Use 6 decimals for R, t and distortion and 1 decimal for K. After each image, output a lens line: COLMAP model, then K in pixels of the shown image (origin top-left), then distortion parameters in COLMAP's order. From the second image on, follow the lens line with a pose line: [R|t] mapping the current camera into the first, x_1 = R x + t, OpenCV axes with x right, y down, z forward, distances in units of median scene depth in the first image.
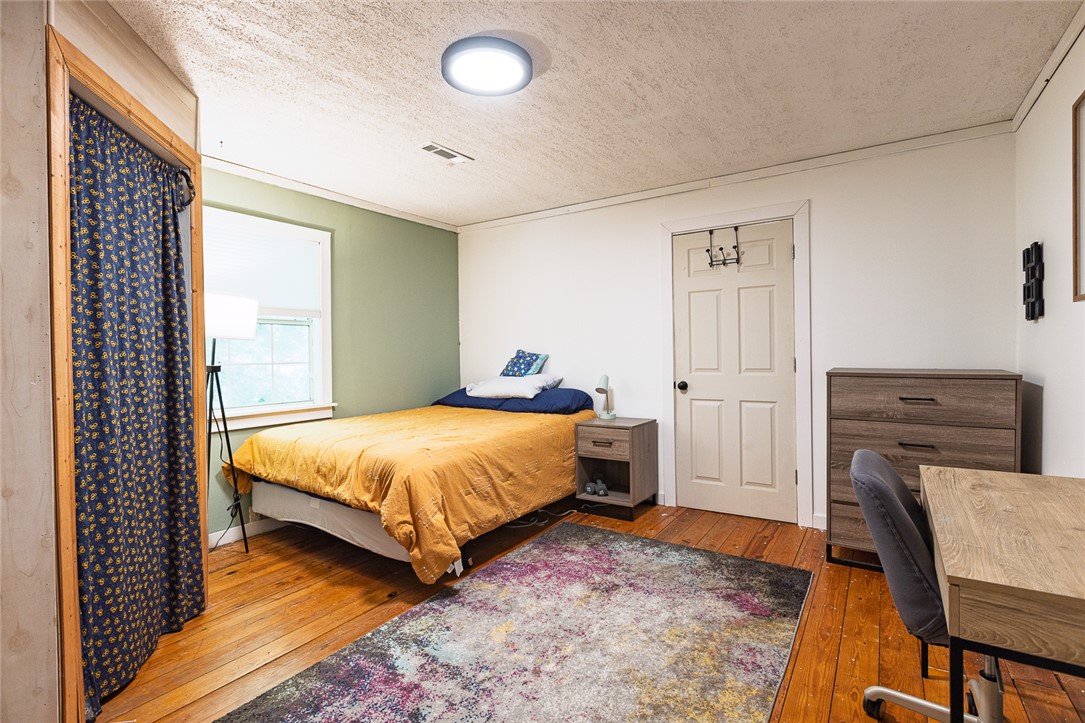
lens RADIAL K [[503.9, 0, 542.5], [0, 503.9, 361.5], [0, 0, 1]] dist [-0.001210, -0.000251]
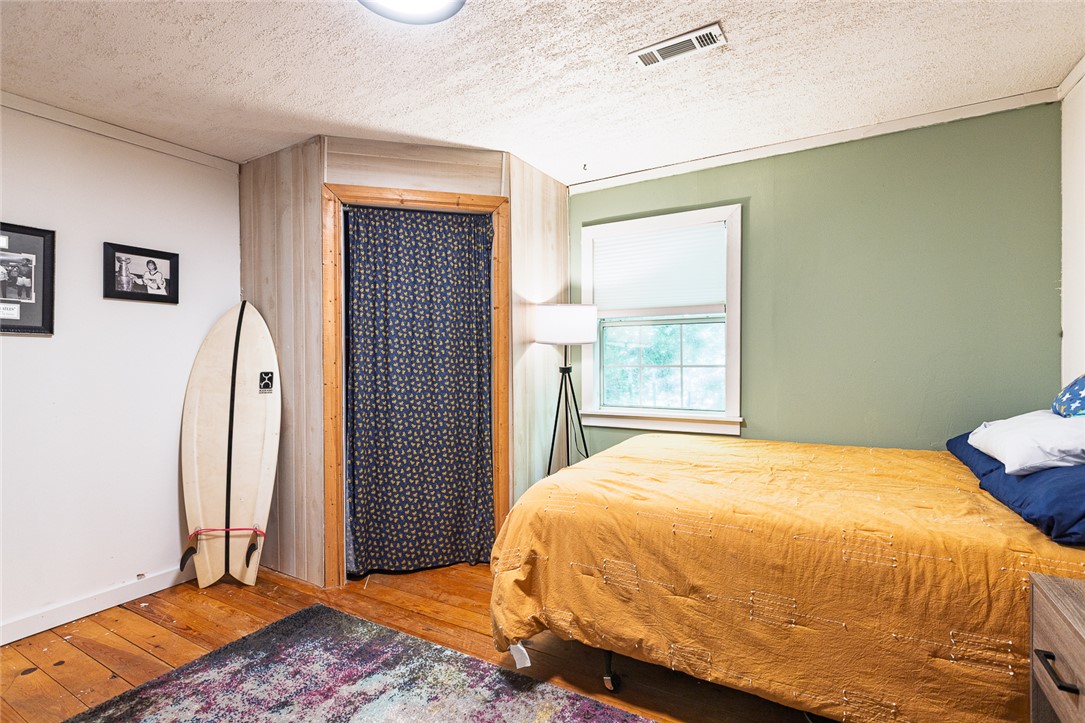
lens RADIAL K [[503.9, 0, 542.5], [0, 503.9, 361.5], [0, 0, 1]] dist [-0.001210, -0.000251]
pose [[0.069737, 0.022196, -0.997318, 0.504757], [-0.008343, 0.999730, 0.021667, -0.029780], [0.997530, 0.006809, 0.069904, 0.895835]]
